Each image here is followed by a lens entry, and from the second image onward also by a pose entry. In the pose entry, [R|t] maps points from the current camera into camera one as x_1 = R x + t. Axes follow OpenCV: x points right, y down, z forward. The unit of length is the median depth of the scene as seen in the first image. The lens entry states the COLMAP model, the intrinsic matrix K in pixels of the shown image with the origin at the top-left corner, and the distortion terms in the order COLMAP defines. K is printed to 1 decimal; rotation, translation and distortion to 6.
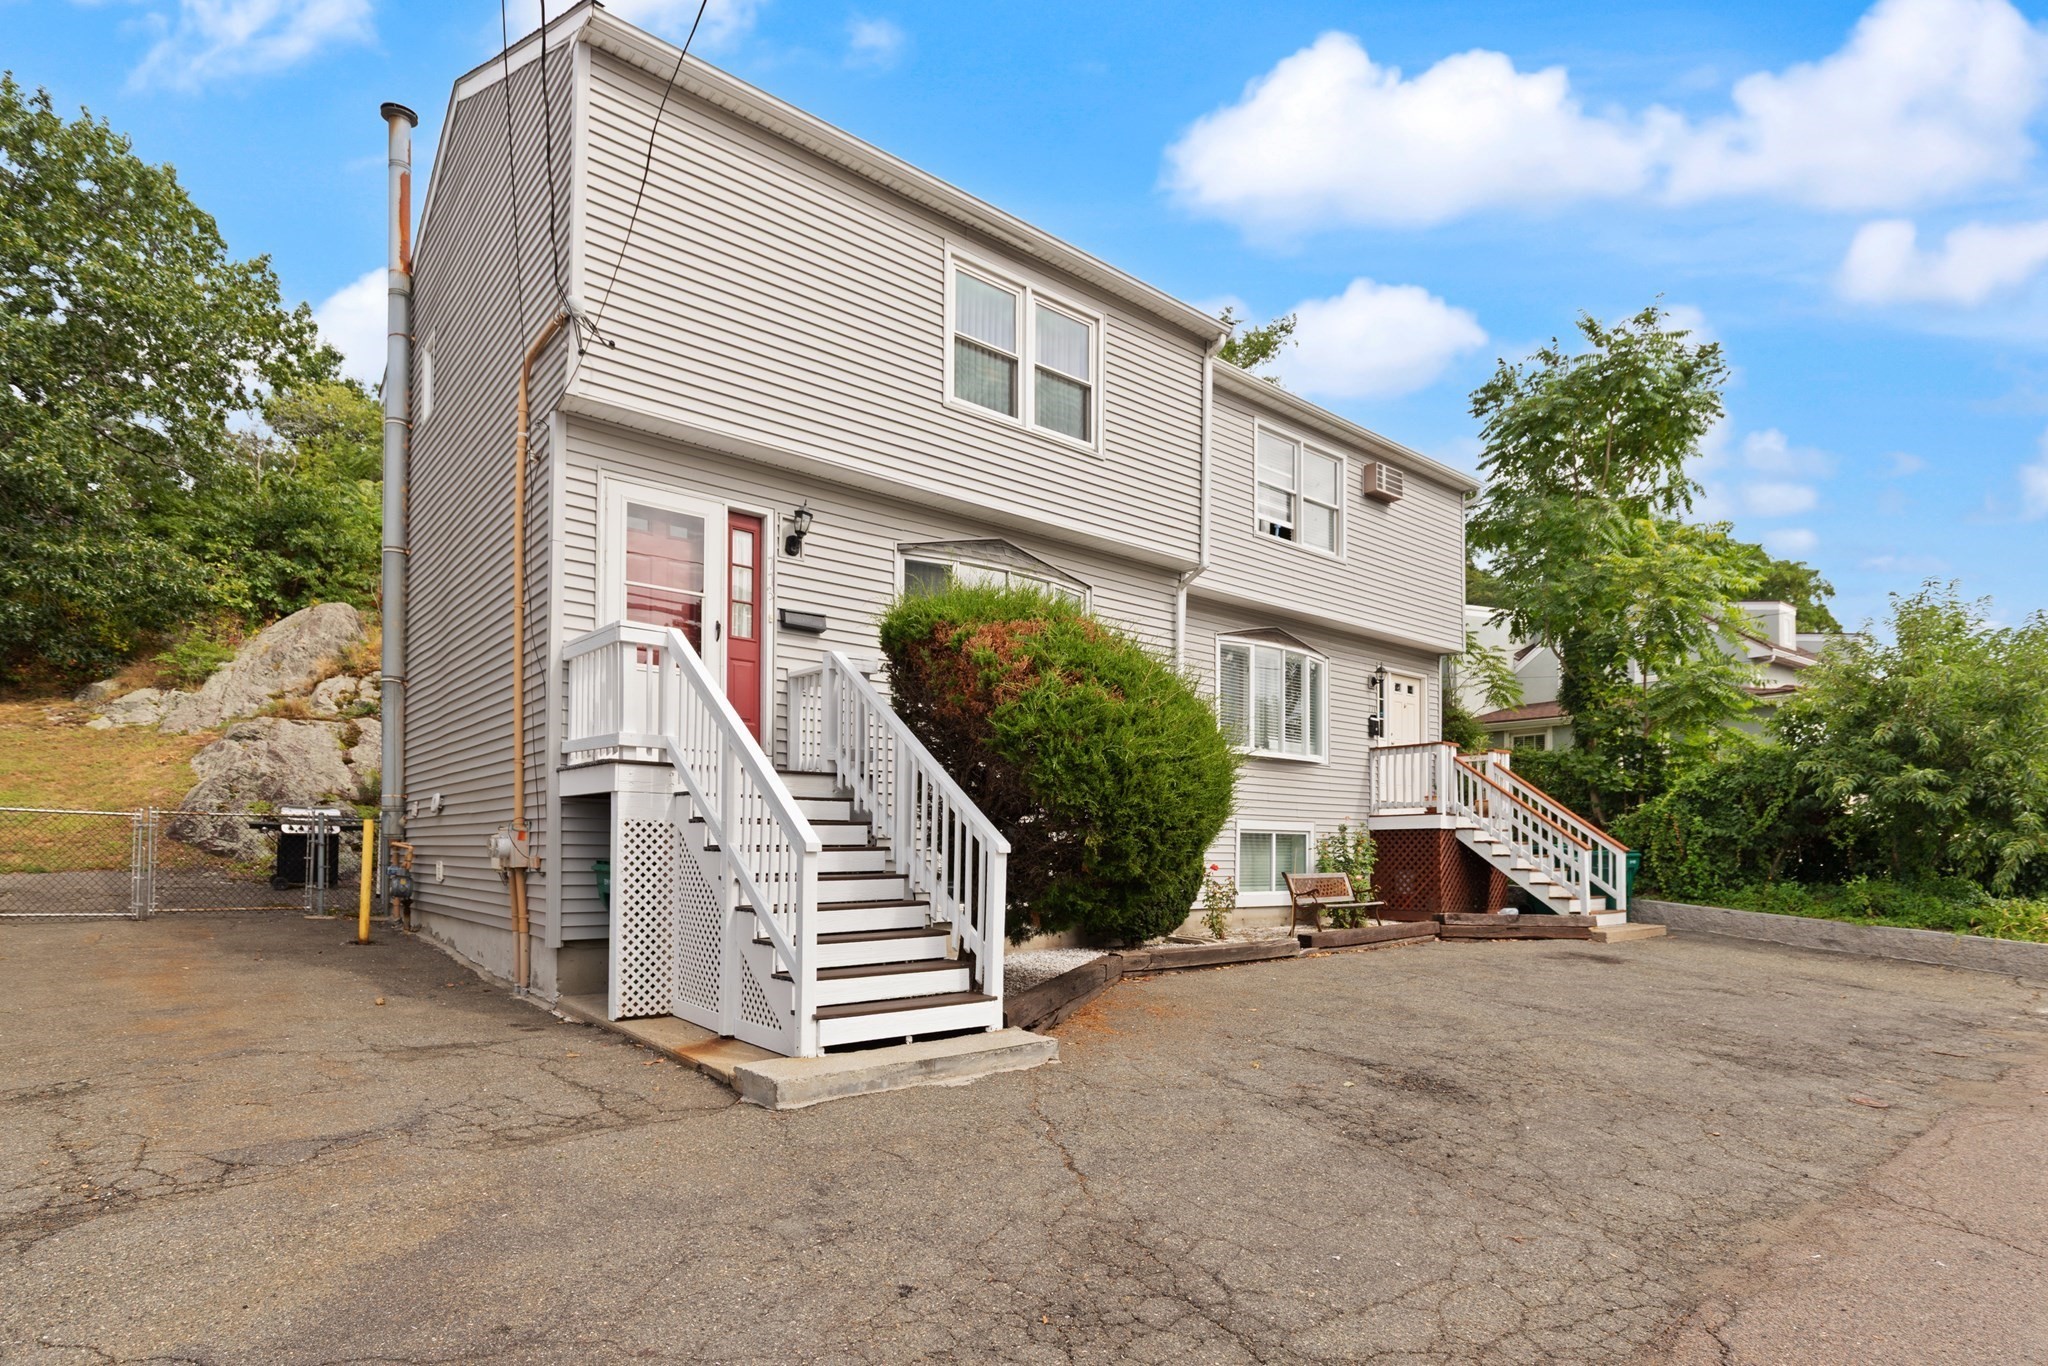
lens RADIAL K [[1009.2, 0, 1021.0], [0, 1009.2, 514.8], [0, 0, 1]] dist [0.000542, 0.000045]
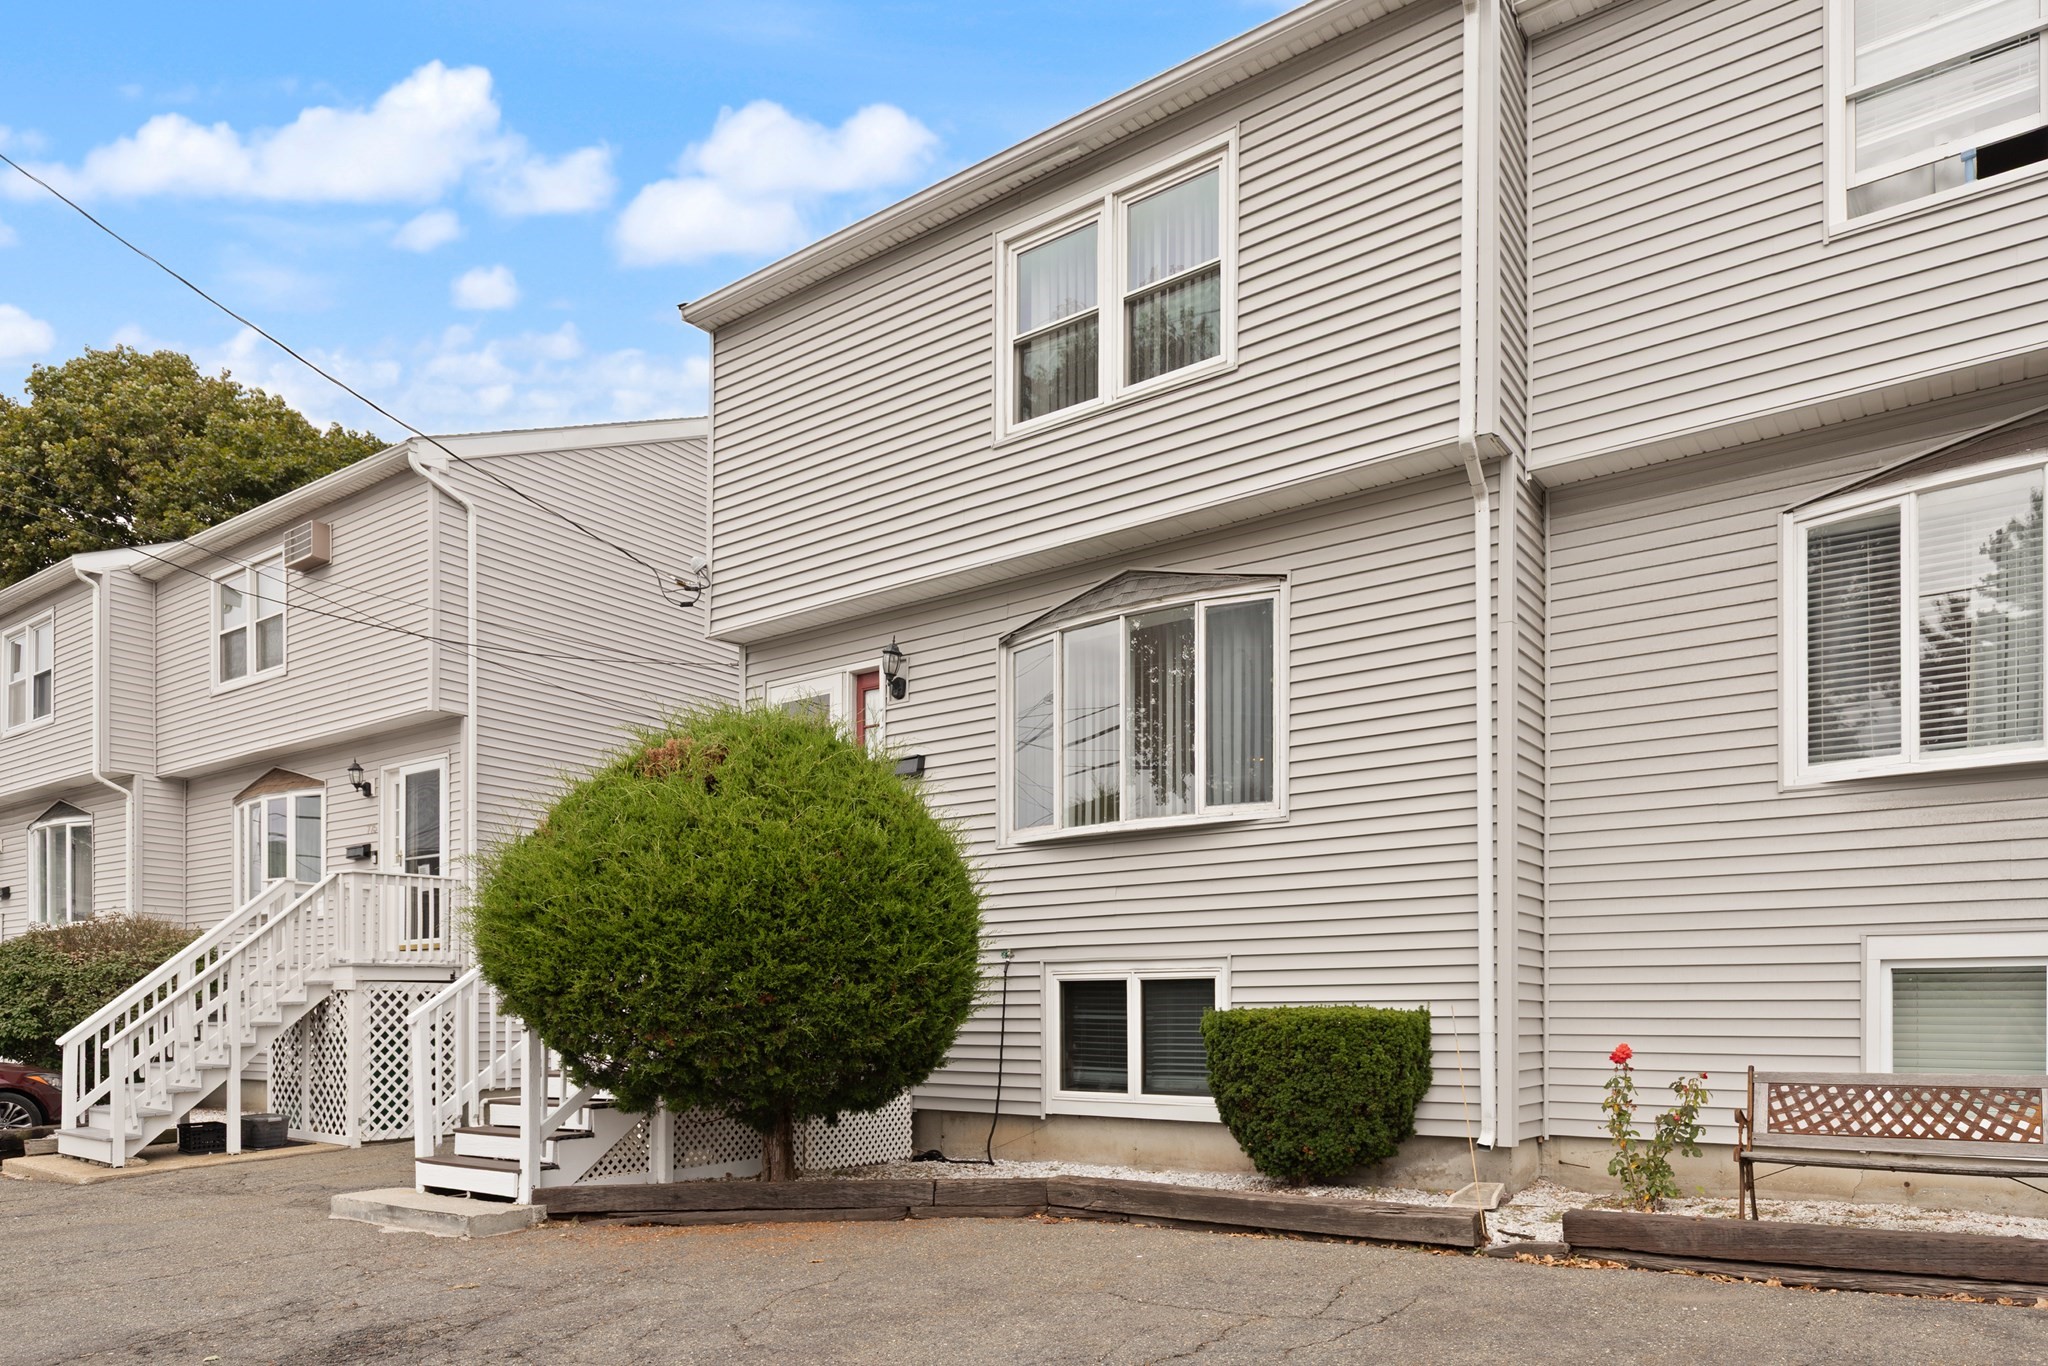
lens RADIAL K [[1180.6, 0, 904.3], [0, 1180.6, 681.1], [0, 0, 1]] dist [0.001940, 0.000251]
pose [[0.244710, -0.271275, -0.930874, 0.675147], [0.316225, 0.929898, -0.187861, 0.198554], [0.916580, -0.248394, 0.313339, 0.589985]]
